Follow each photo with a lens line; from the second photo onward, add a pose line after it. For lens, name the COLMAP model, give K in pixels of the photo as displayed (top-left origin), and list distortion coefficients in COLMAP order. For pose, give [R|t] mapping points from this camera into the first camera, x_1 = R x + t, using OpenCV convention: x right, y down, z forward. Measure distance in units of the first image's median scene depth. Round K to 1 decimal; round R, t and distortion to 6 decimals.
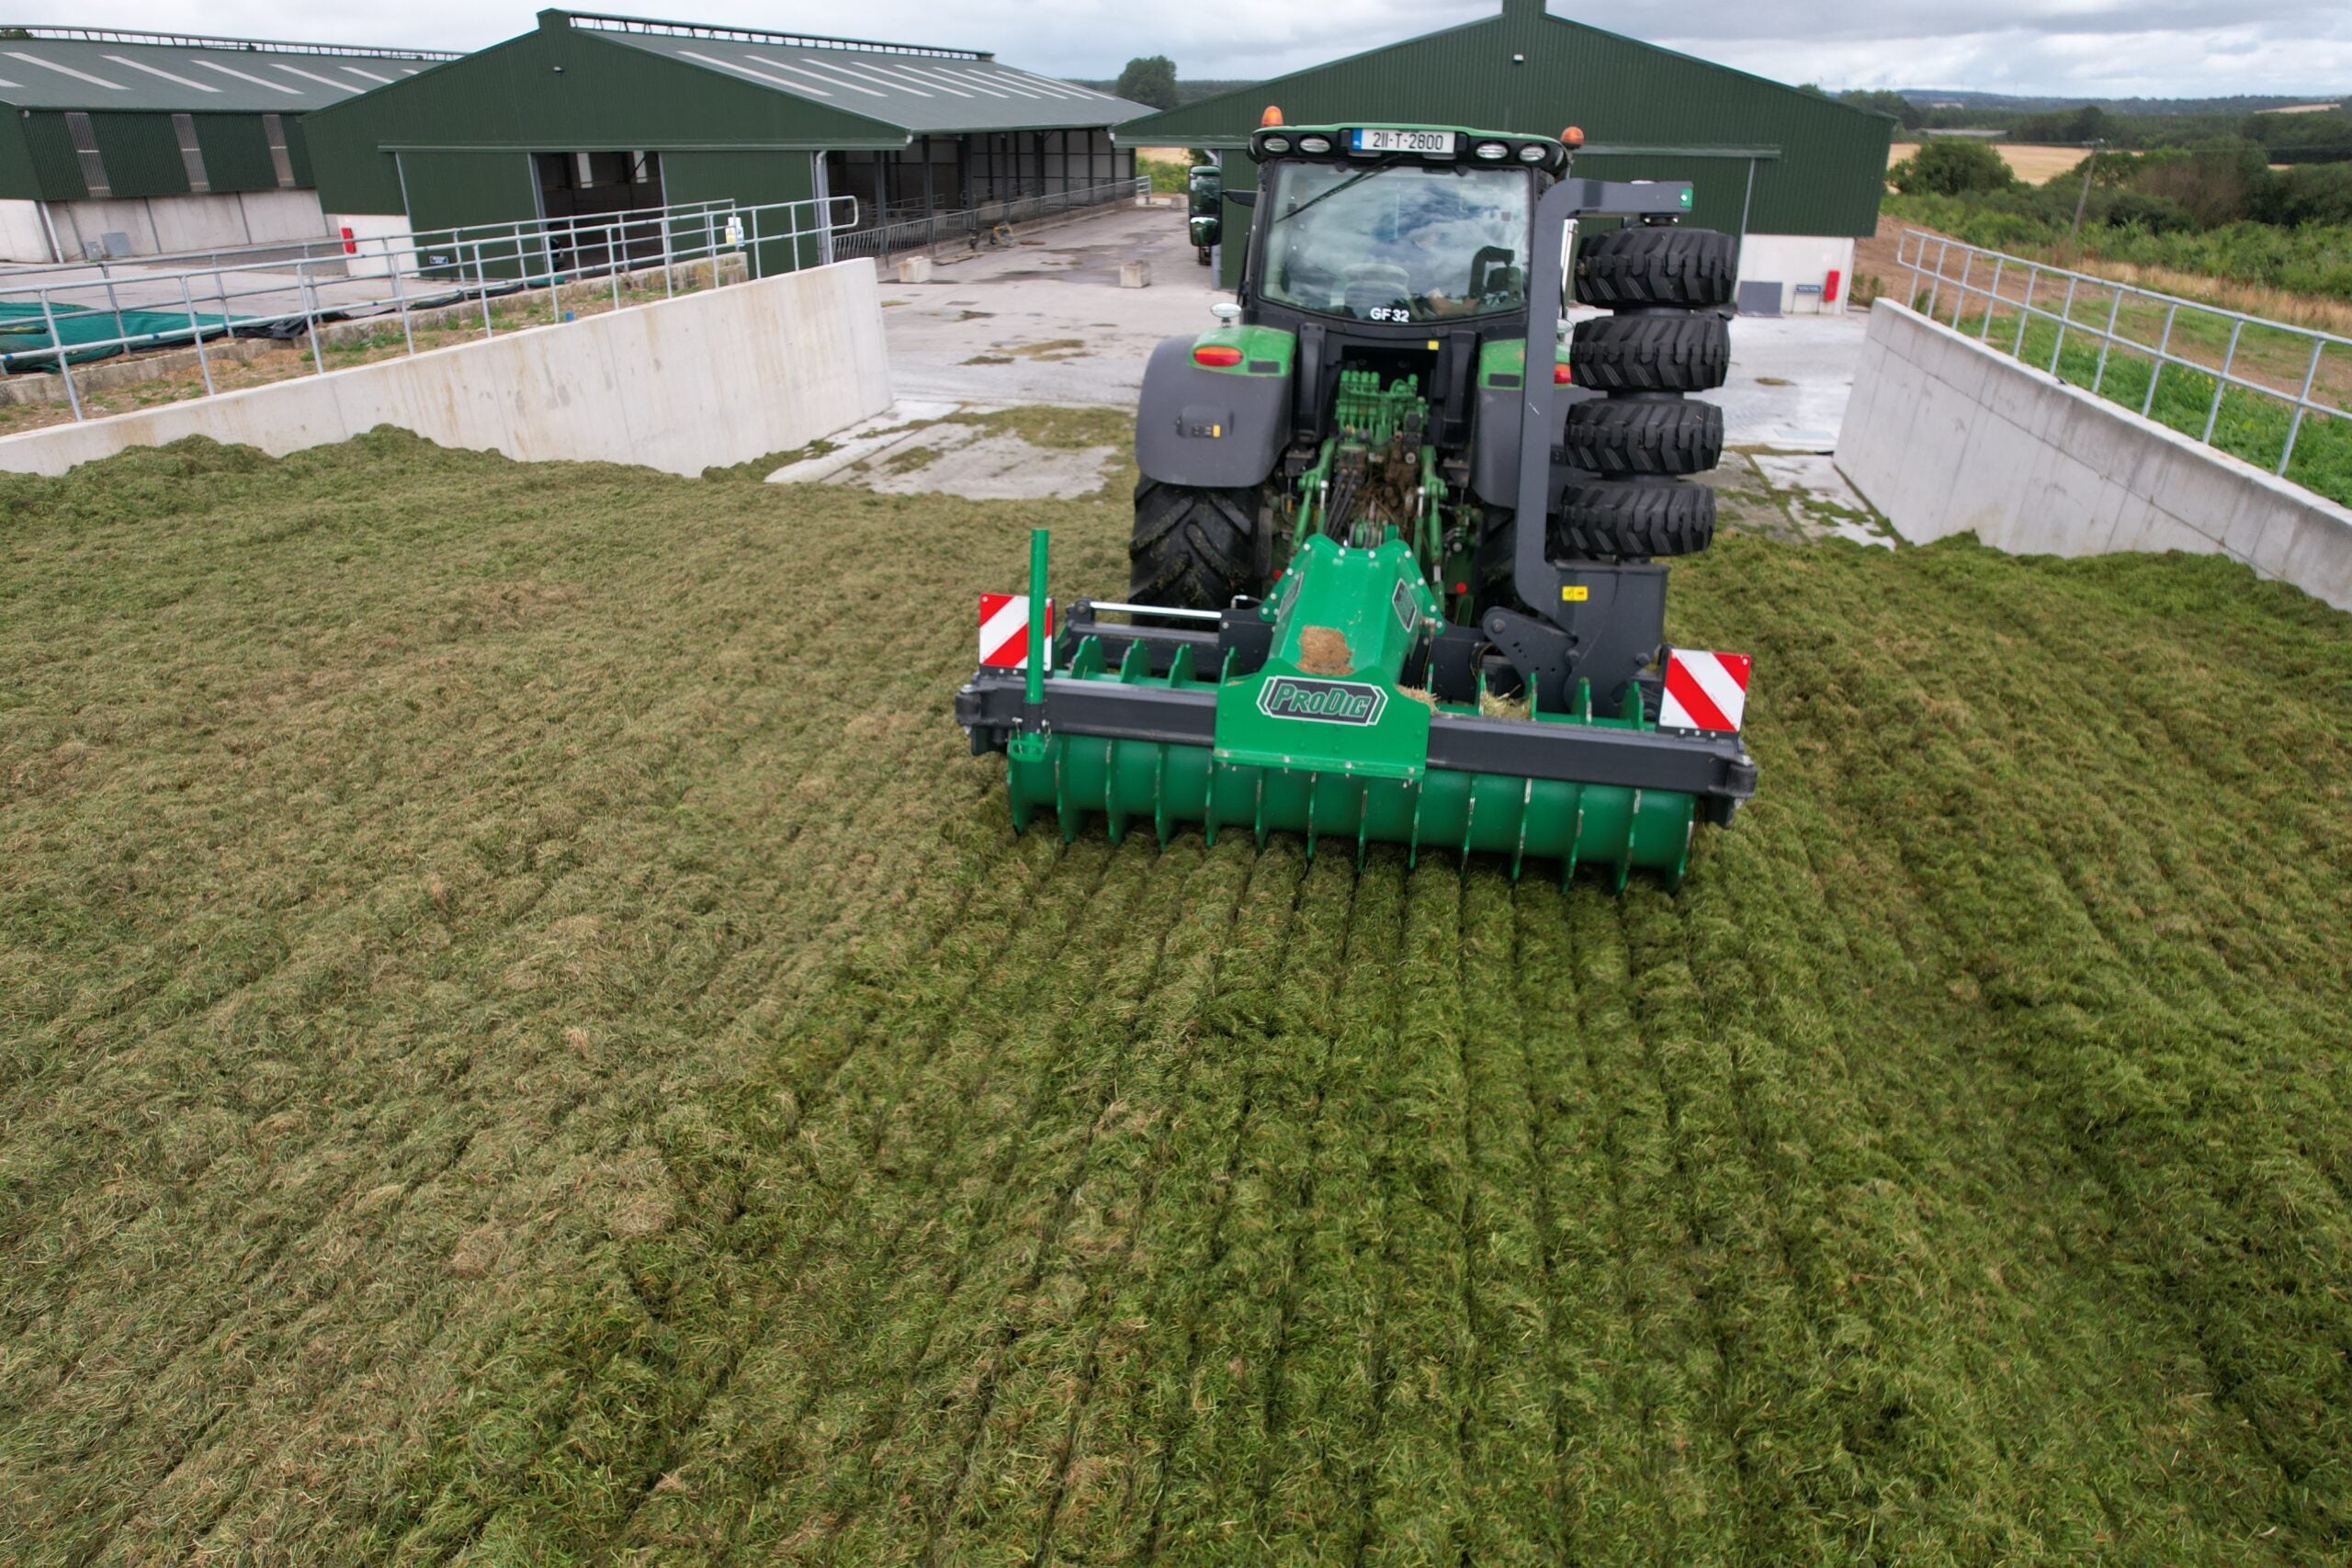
lens RADIAL K [[1503.9, 0, 1178.7], [0, 1503.9, 799.8], [0, 0, 1]] dist [-0.079893, 0.073250]
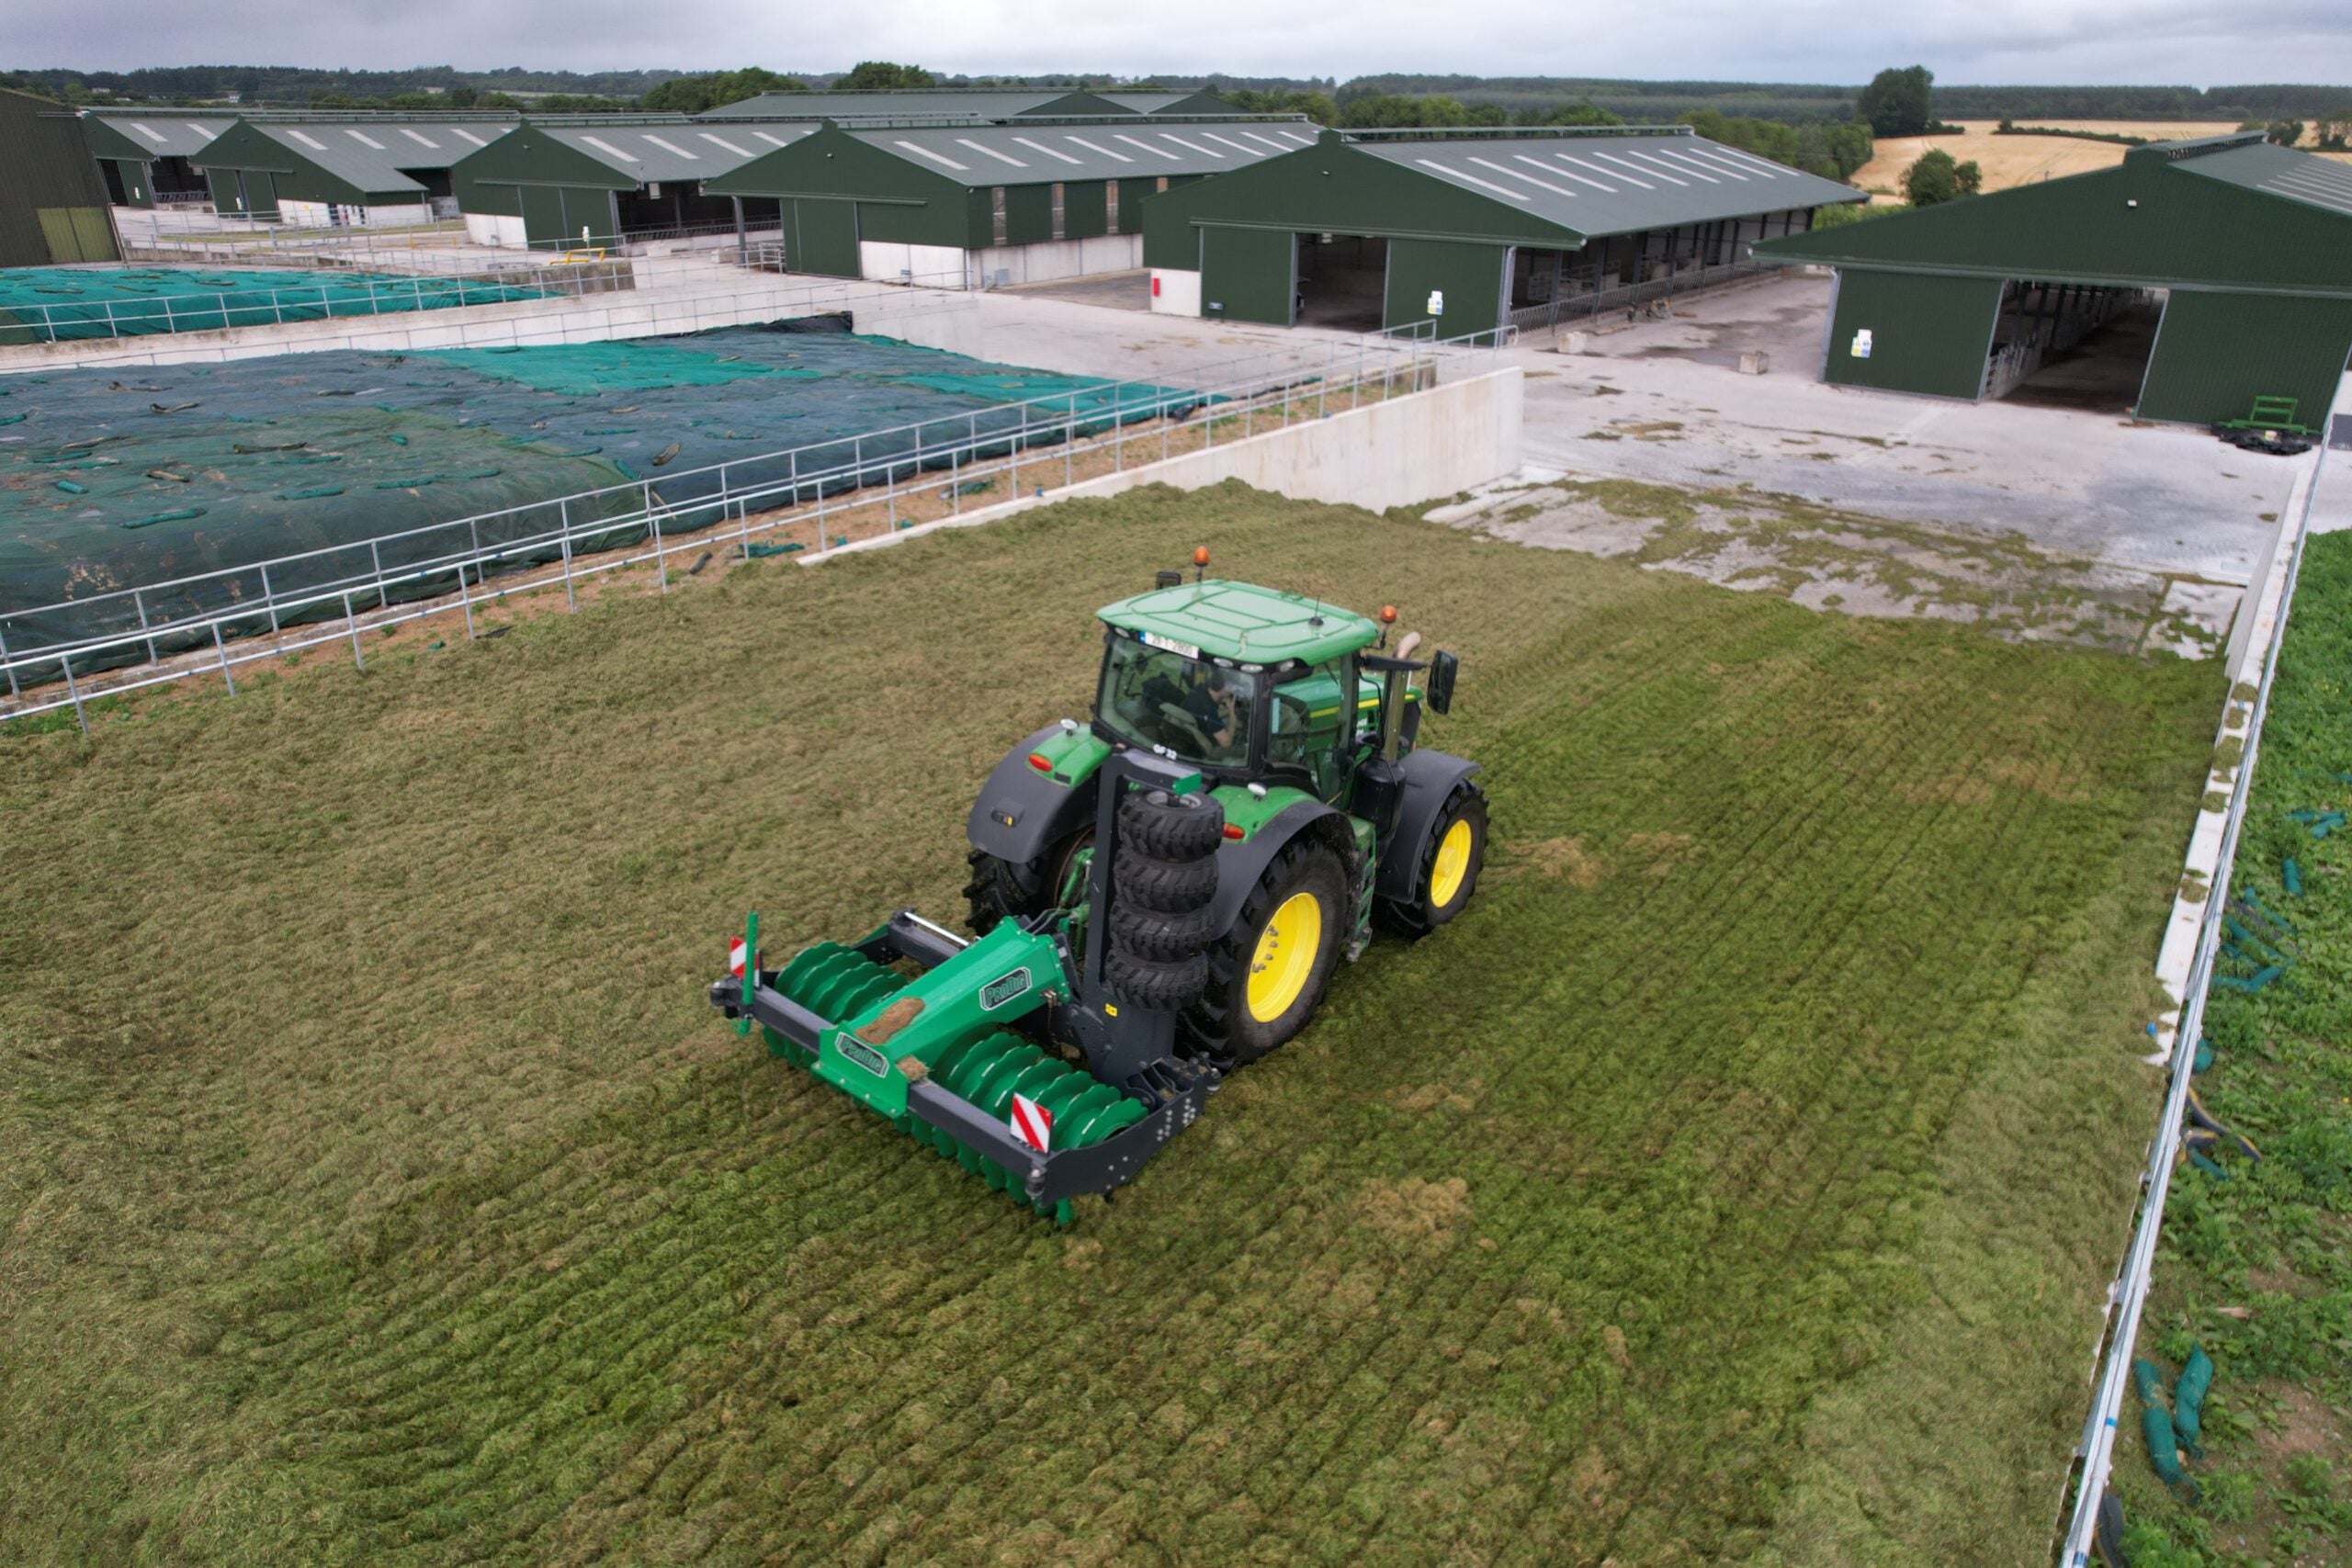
lens RADIAL K [[1503.9, 0, 1178.7], [0, 1503.9, 799.8], [0, 0, 1]] dist [-0.079893, 0.073250]
pose [[0.905793, 0.180383, -0.383407, 0.117502], [-0.179945, 0.982968, 0.037345, 0.051839], [0.383613, 0.035165, 0.922824, -0.431392]]
